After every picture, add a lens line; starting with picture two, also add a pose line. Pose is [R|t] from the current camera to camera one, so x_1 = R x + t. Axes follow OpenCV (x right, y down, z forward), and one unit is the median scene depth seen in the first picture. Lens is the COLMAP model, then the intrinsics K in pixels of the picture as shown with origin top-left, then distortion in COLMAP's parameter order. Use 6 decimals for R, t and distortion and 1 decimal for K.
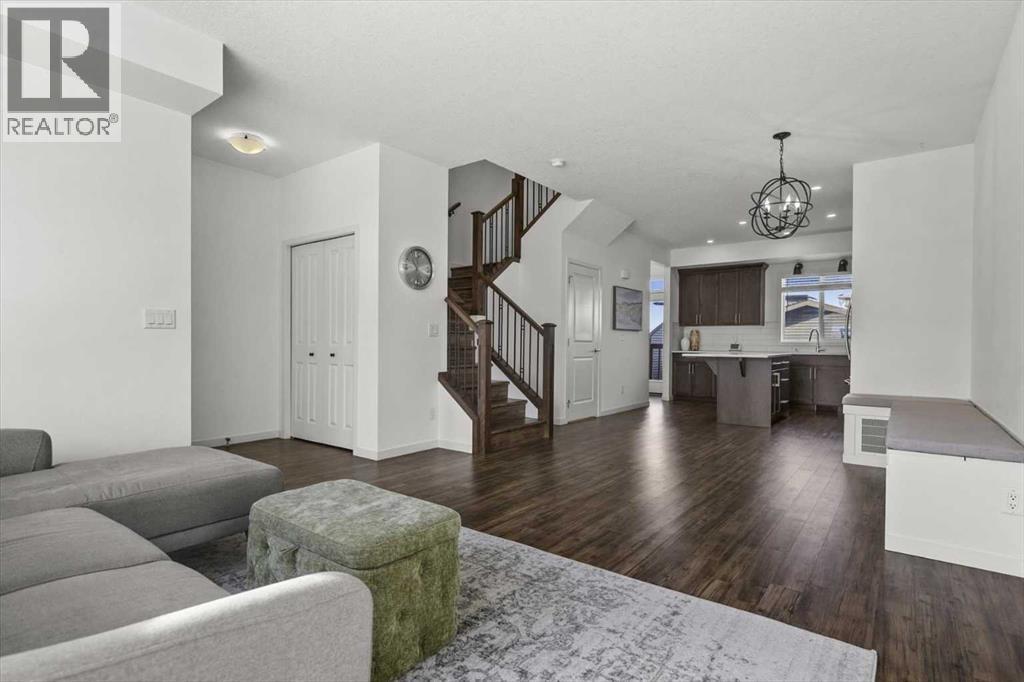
lens RADIAL K [[498.0, 0, 512.3], [0, 498.0, 344.1], [0, 0, 1]] dist [-0.004613, -0.001130]
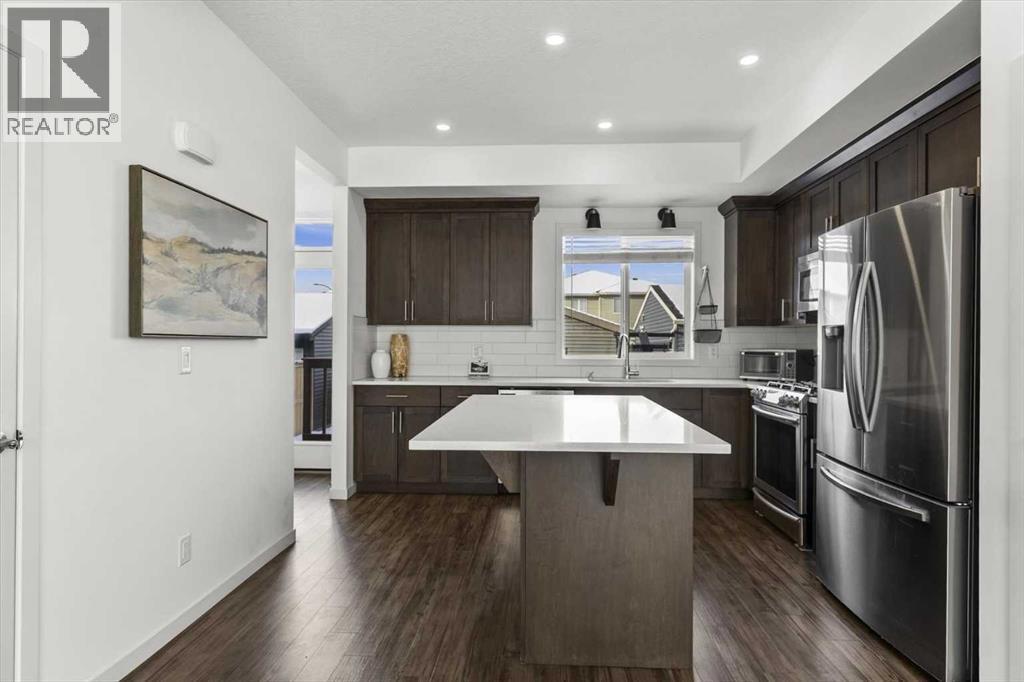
lens RADIAL K [[549.0, 0, 512.0], [0, 549.0, 341.0], [0, 0, 1]] dist [-0.000874, -0.001350]
pose [[0.820754, -0.003729, 0.571270, 0.256931], [0.005594, 0.999983, -0.001508, -0.032472], [-0.571254, 0.004434, 0.820761, 0.838985]]
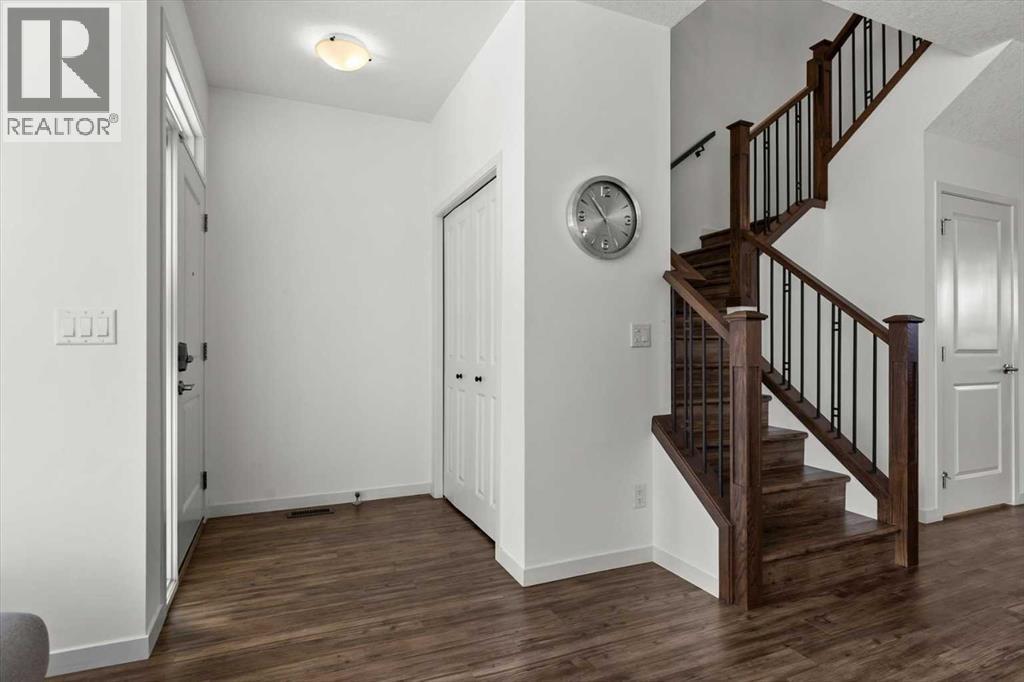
lens RADIAL K [[549.0, 0, 512.0], [0, 549.0, 341.0], [0, 0, 1]] dist [-0.000874, -0.001350]
pose [[0.878096, -0.012906, -0.478309, -0.001390], [0.006403, 0.999864, -0.015225, -0.011637], [0.478441, 0.010307, 0.878059, 0.352920]]
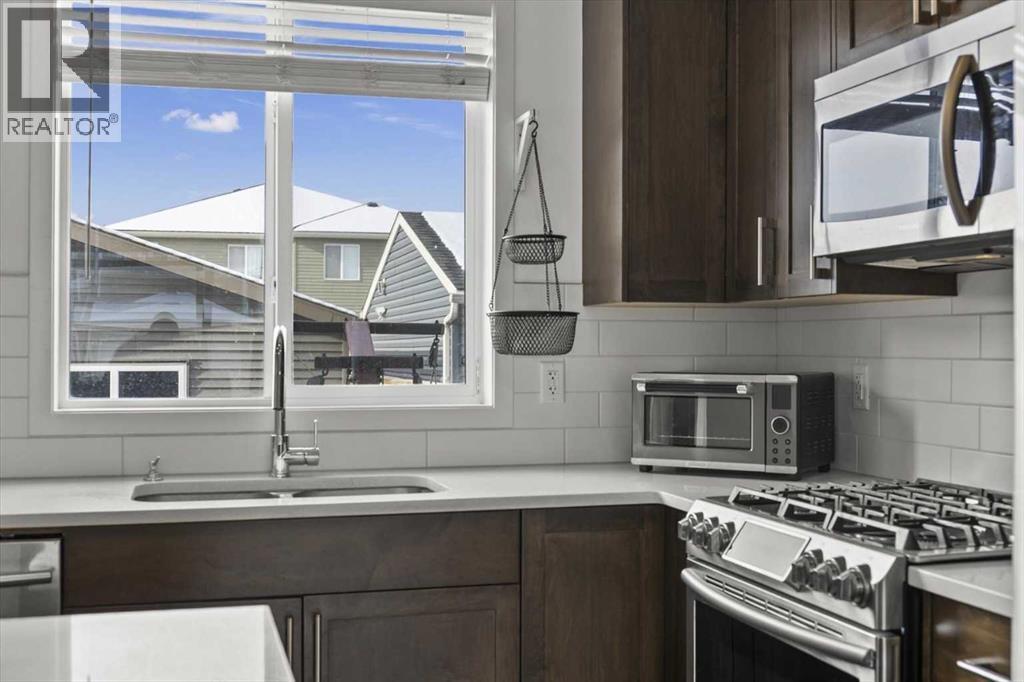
lens RADIAL K [[1195.7, 0, 512.0], [0, 1195.7, 341.0], [0, 0, 1]] dist [-0.023969, -0.030392]
pose [[0.588481, -0.005727, 0.808491, 0.504812], [0.008627, 0.999962, 0.000804, -0.036209], [-0.808465, 0.006502, 0.588508, 1.023487]]
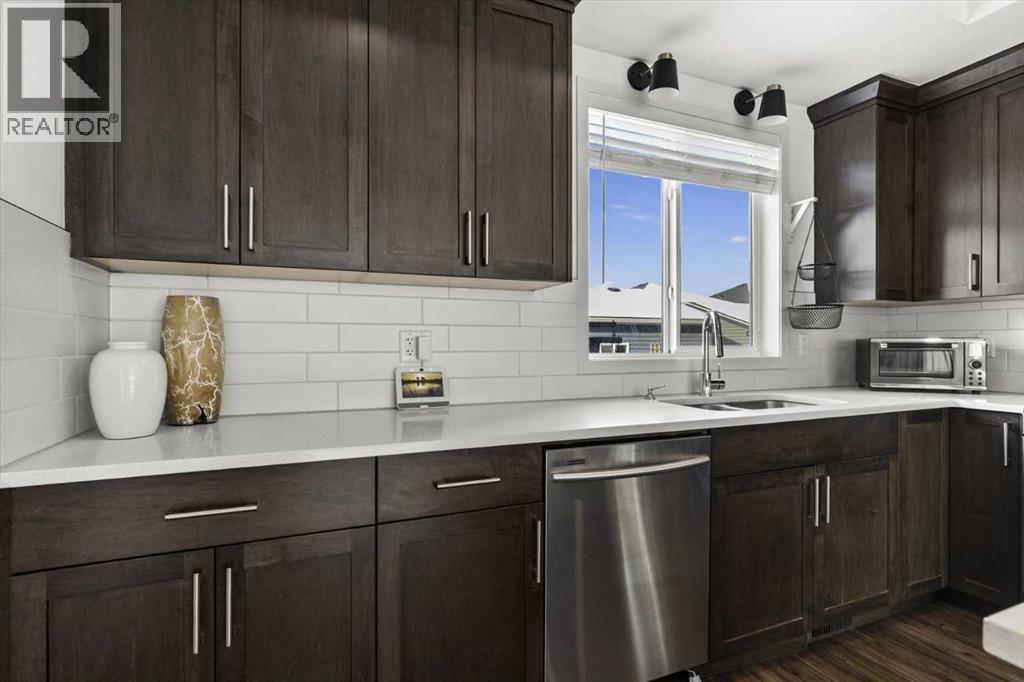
lens RADIAL K [[498.0, 0, 512.3], [0, 498.0, 344.1], [0, 0, 1]] dist [-0.004613, -0.001130]
pose [[0.486395, -0.009844, 0.873684, 0.455275], [0.007564, 0.999947, 0.007055, -0.020759], [-0.873706, 0.003177, 0.486443, 1.369784]]
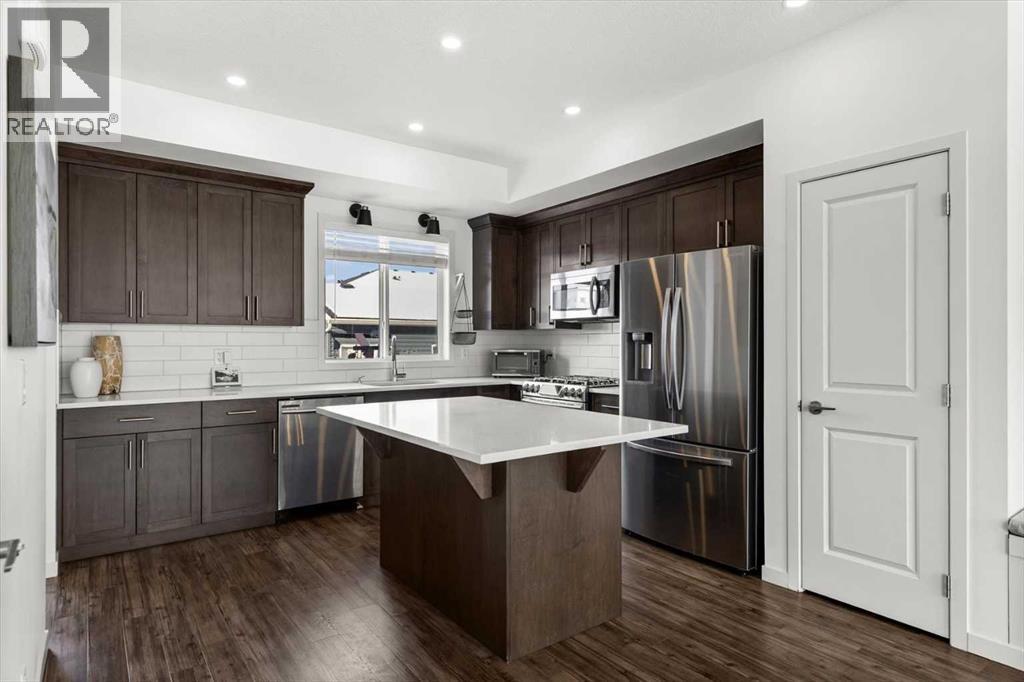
lens RADIAL K [[565.9, 0, 512.0], [0, 565.9, 341.0], [0, 0, 1]] dist [0.002872, 0.000077]
pose [[0.266998, -0.006634, 0.963674, 0.102275], [0.006748, 0.999965, 0.005014, -0.039227], [-0.963673, 0.005164, 0.267034, 1.027076]]
